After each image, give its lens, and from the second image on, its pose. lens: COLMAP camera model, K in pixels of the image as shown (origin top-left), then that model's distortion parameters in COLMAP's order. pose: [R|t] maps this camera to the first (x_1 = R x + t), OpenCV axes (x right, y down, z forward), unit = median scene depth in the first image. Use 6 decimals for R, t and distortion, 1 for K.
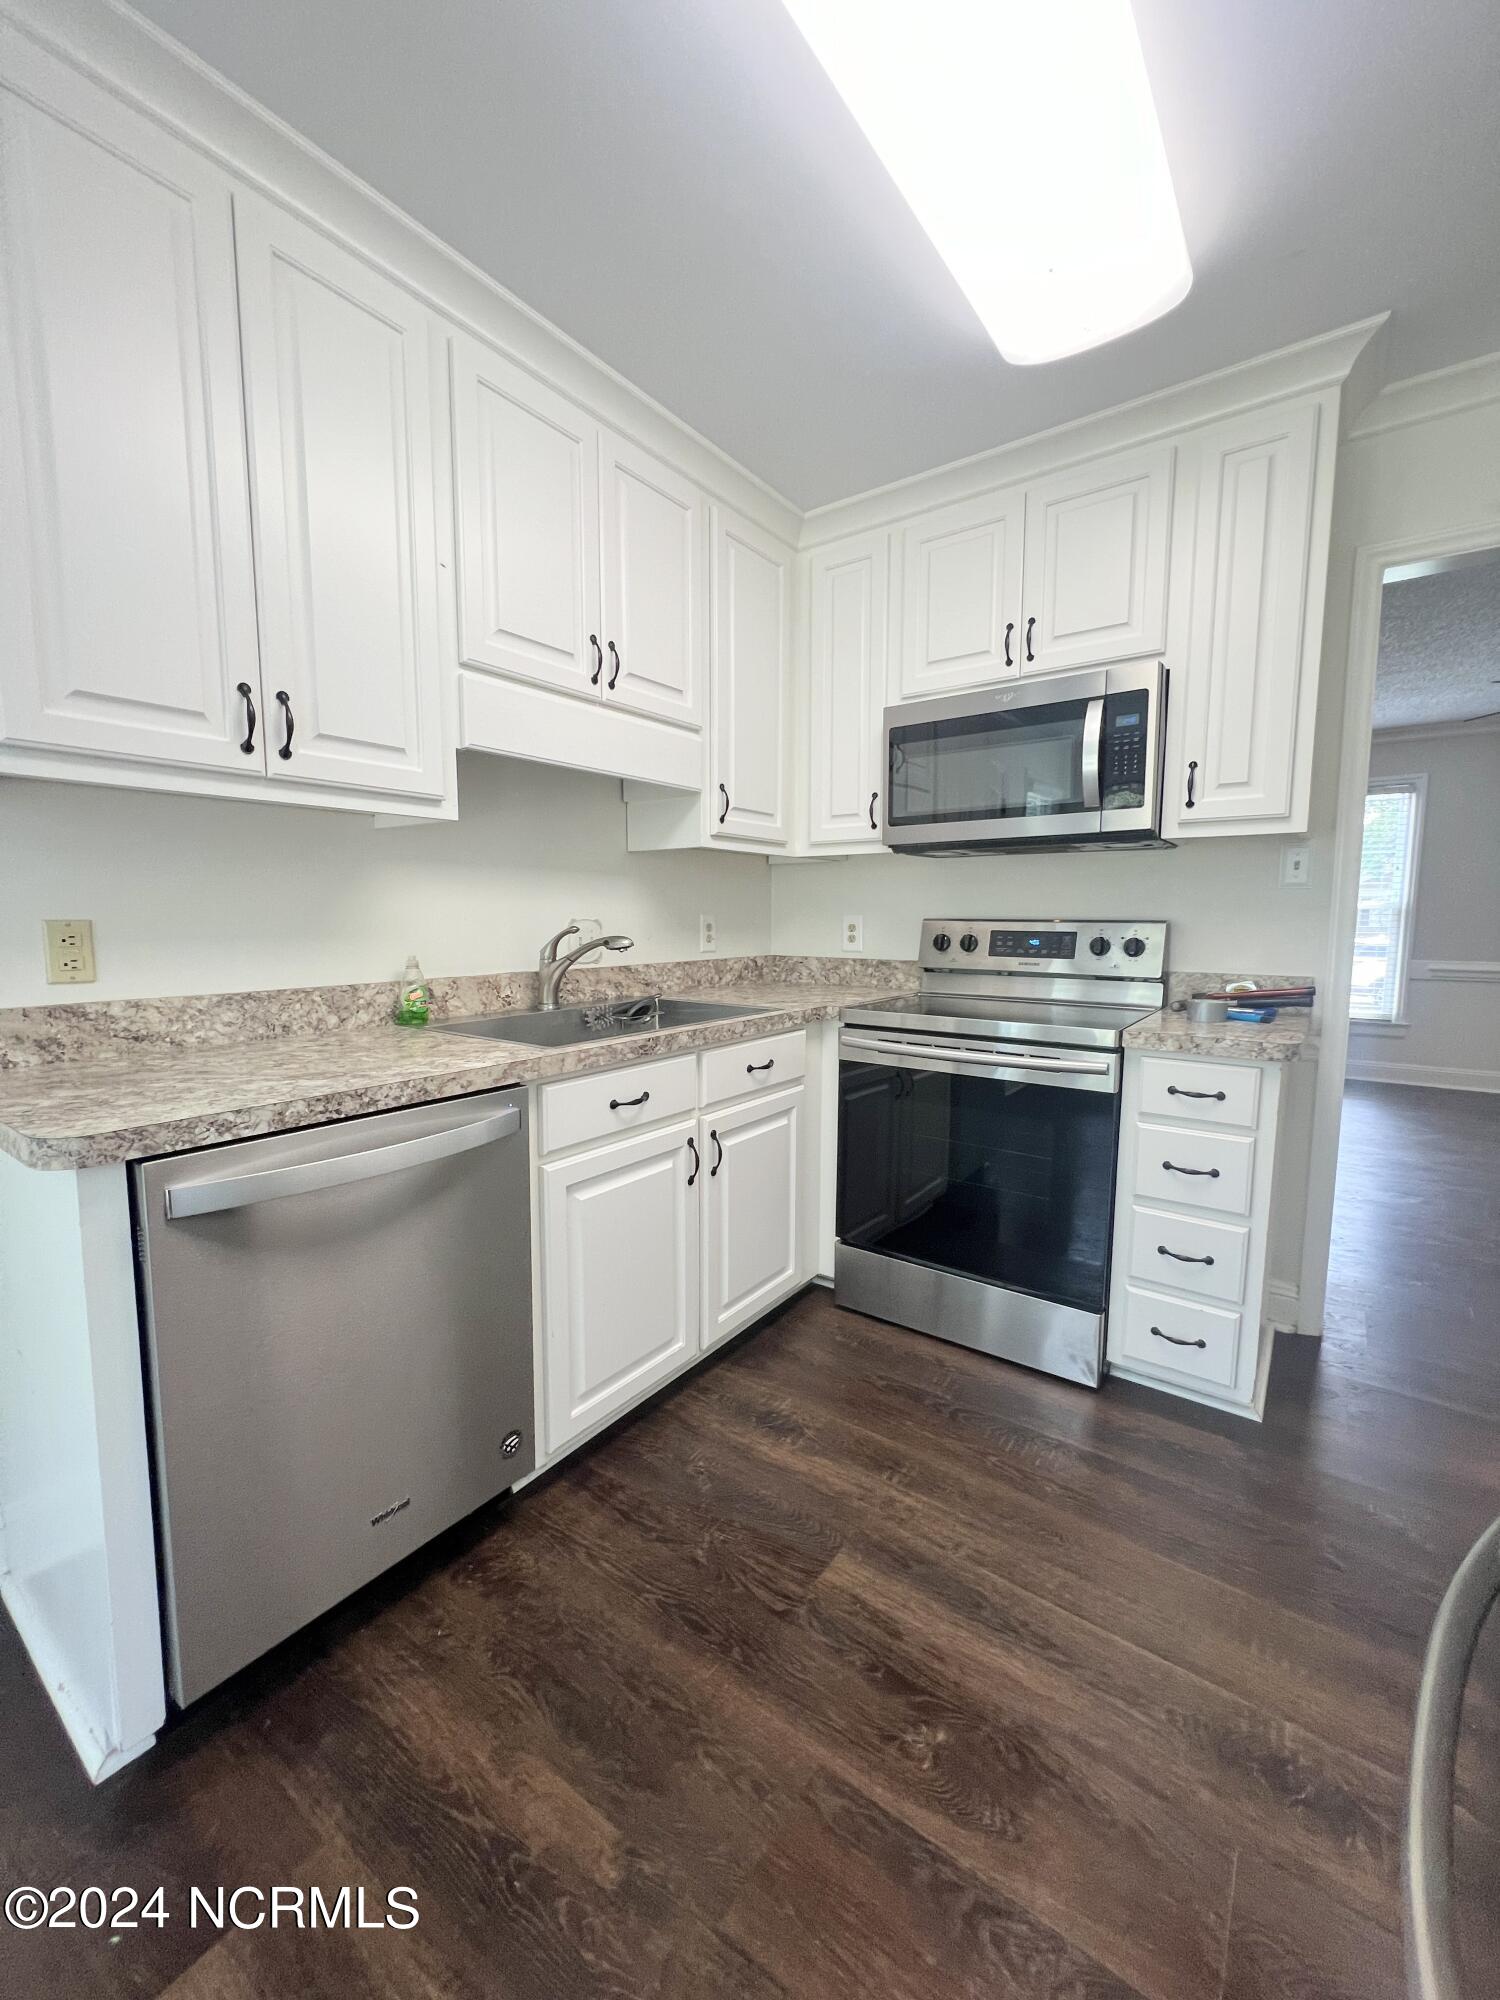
lens RADIAL K [[806.6, 0, 750.0], [0, 806.6, 1000.0], [0, 0, 1]] dist [-0.003123, -0.000378]
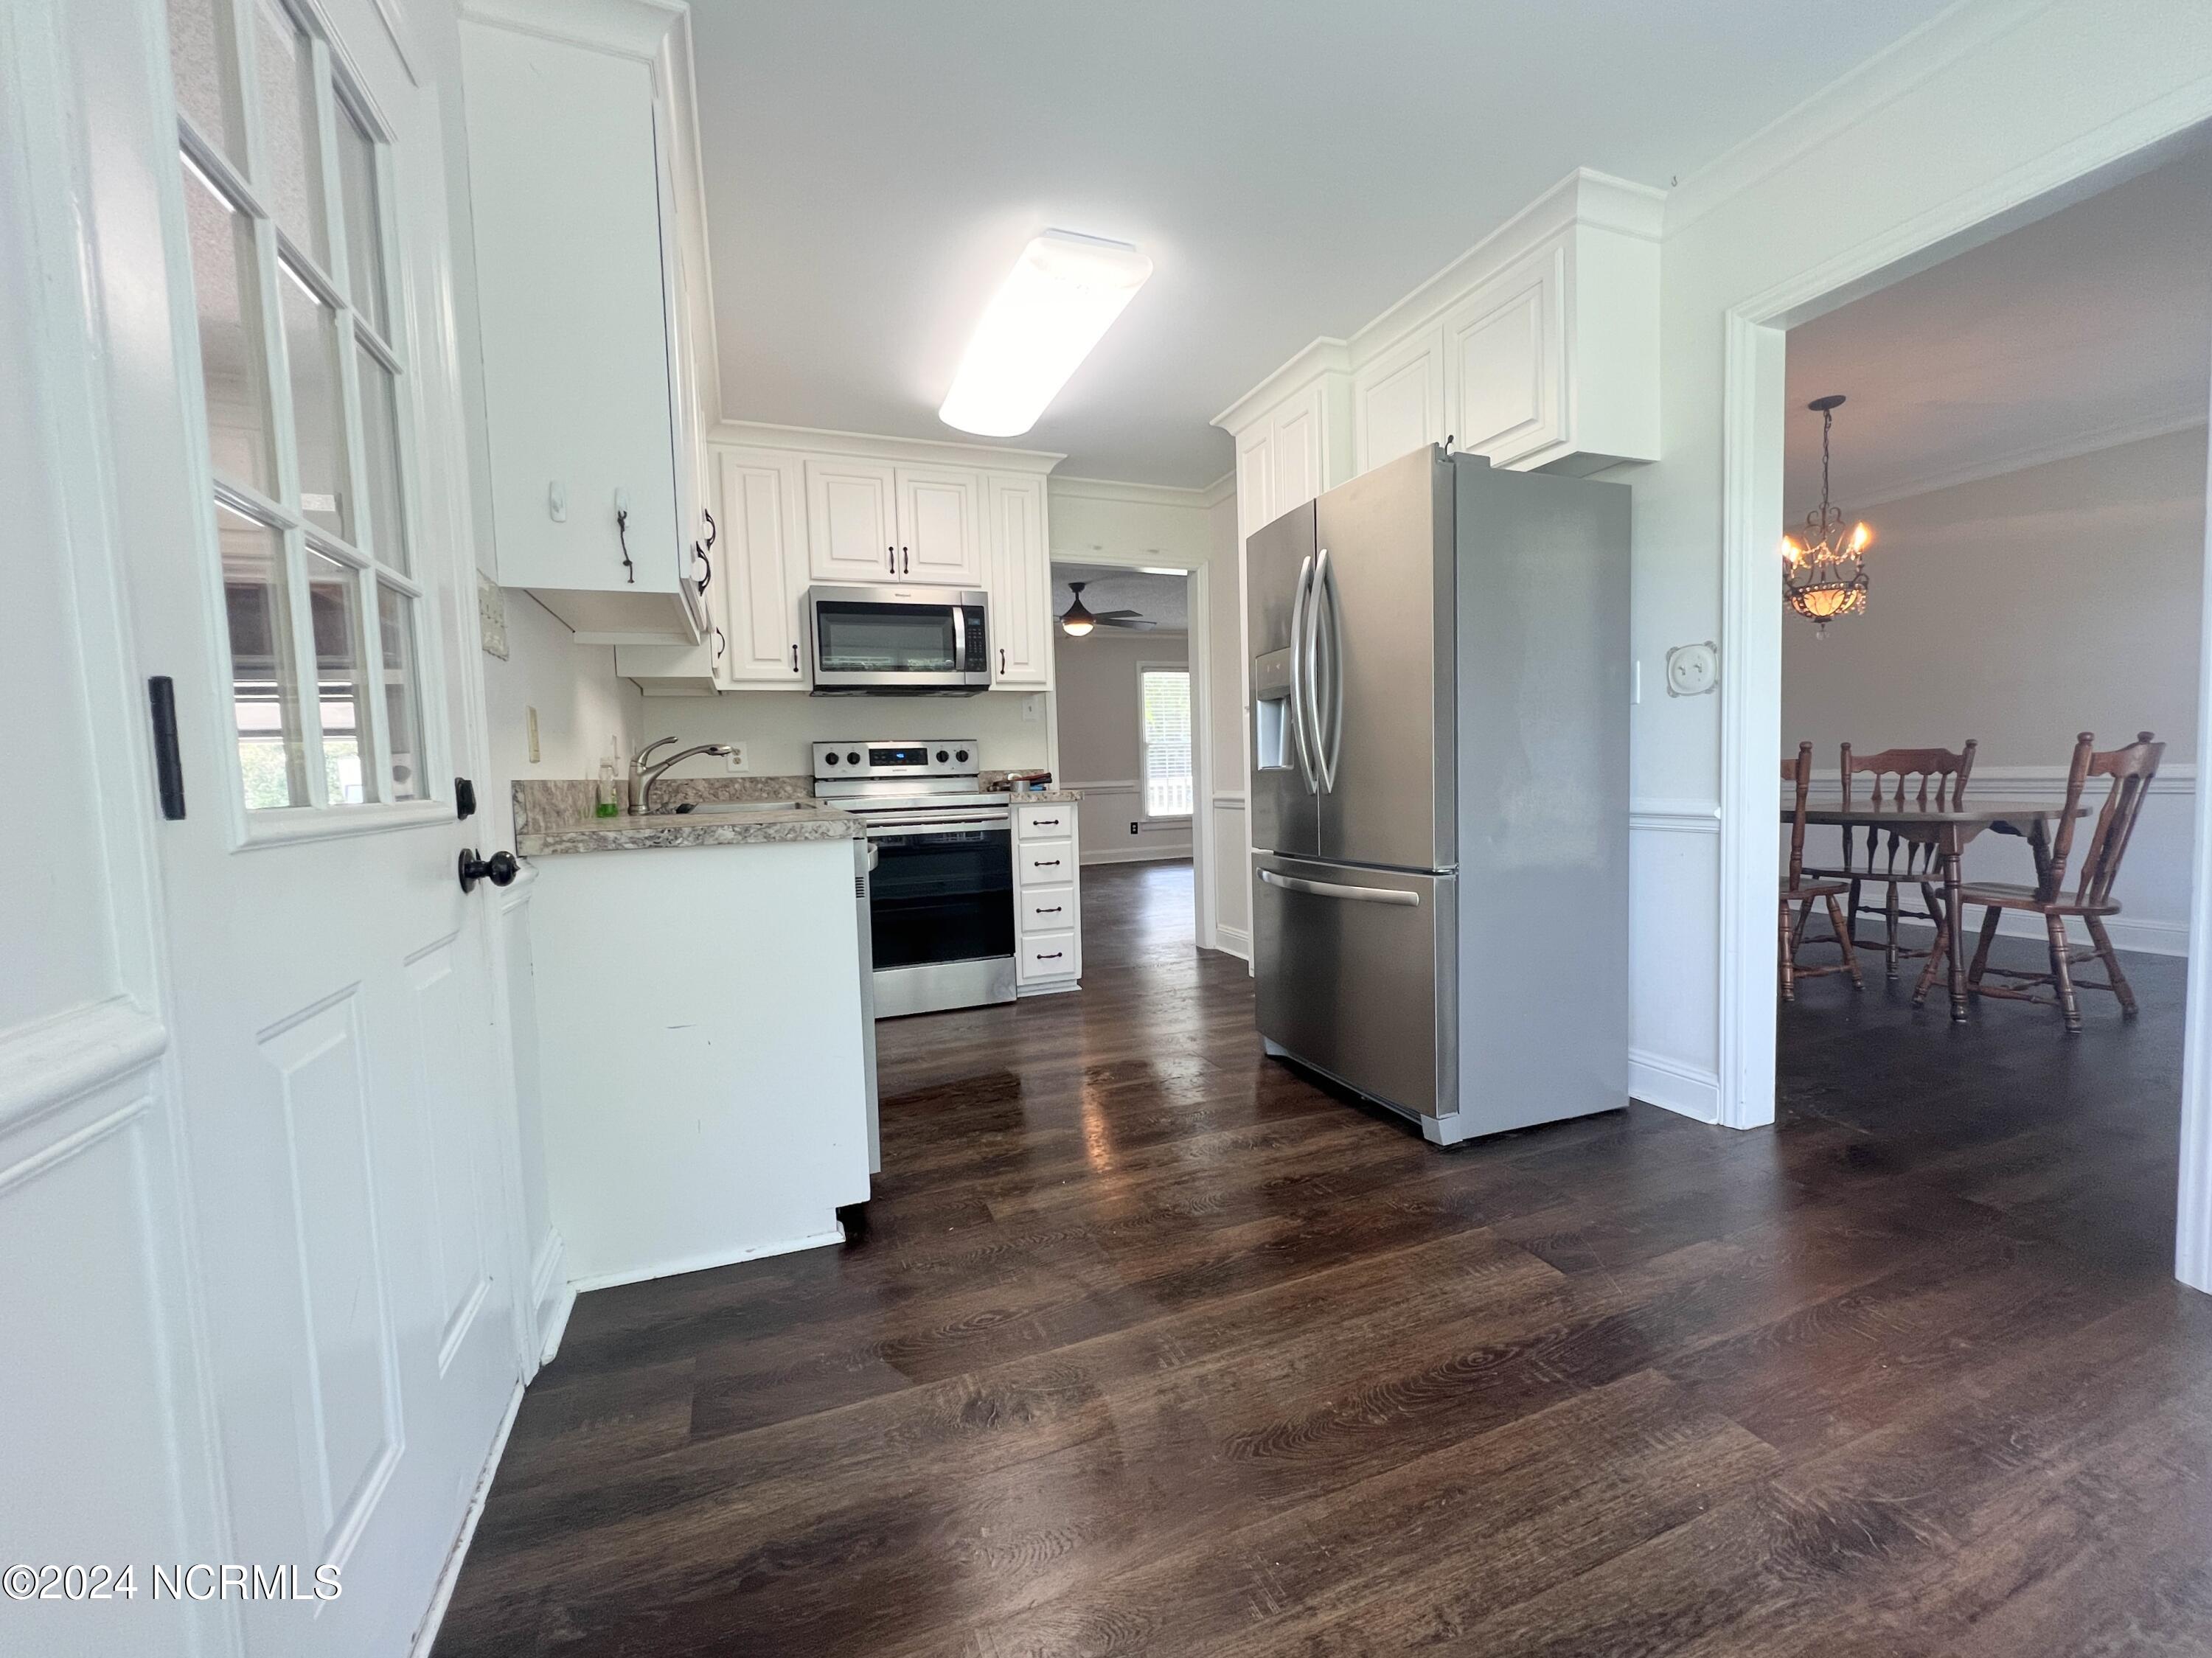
lens RADIAL K [[892.0, 0, 1109.1], [0, 892.0, 842.3], [0, 0, 1]] dist [-0.003123, -0.000378]
pose [[0.533908, -0.088615, 0.840886, -1.015760], [0.119805, 0.992388, 0.028513, 0.104335], [-0.837012, 0.085519, 0.540460, -0.239750]]
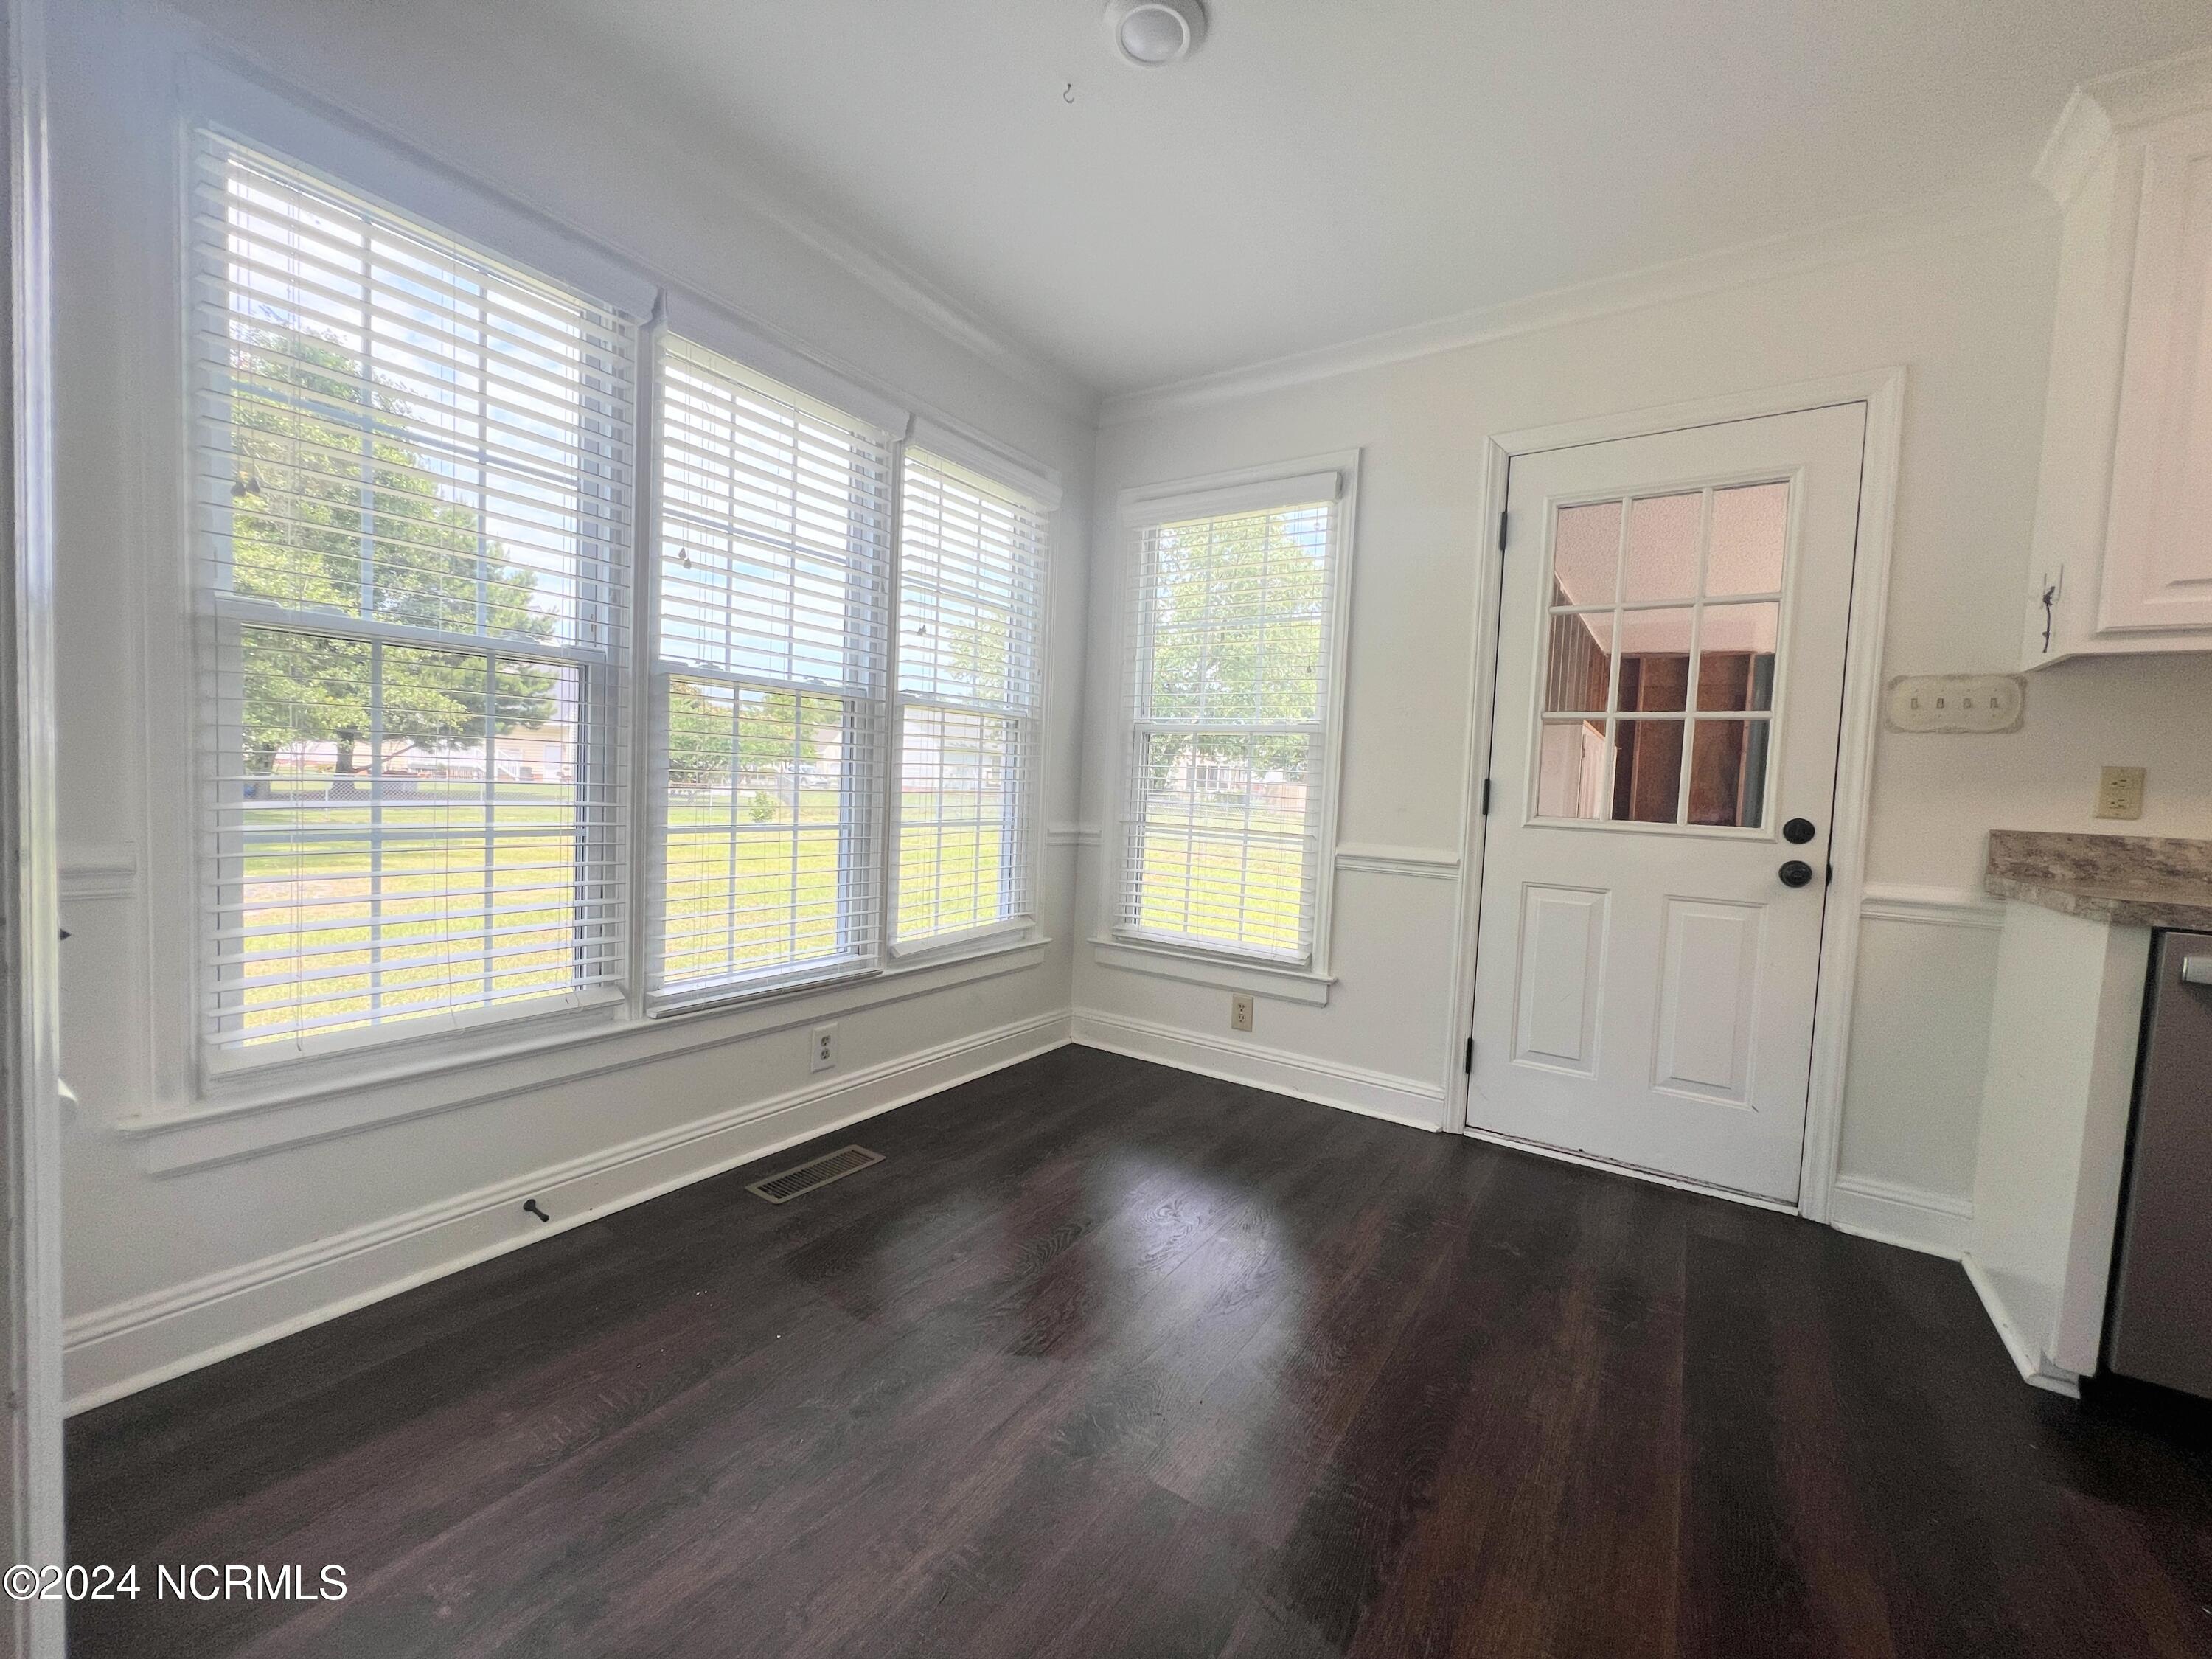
lens RADIAL K [[881.7, 0, 1106.0], [0, 881.7, 829.5], [0, 0, 1]] dist [-0.001419, -0.000199]
pose [[0.041772, 0.055241, -0.997599, 0.290988], [-0.148084, 0.987785, 0.048497, 0.106571], [0.988092, 0.145703, 0.049442, -0.394117]]
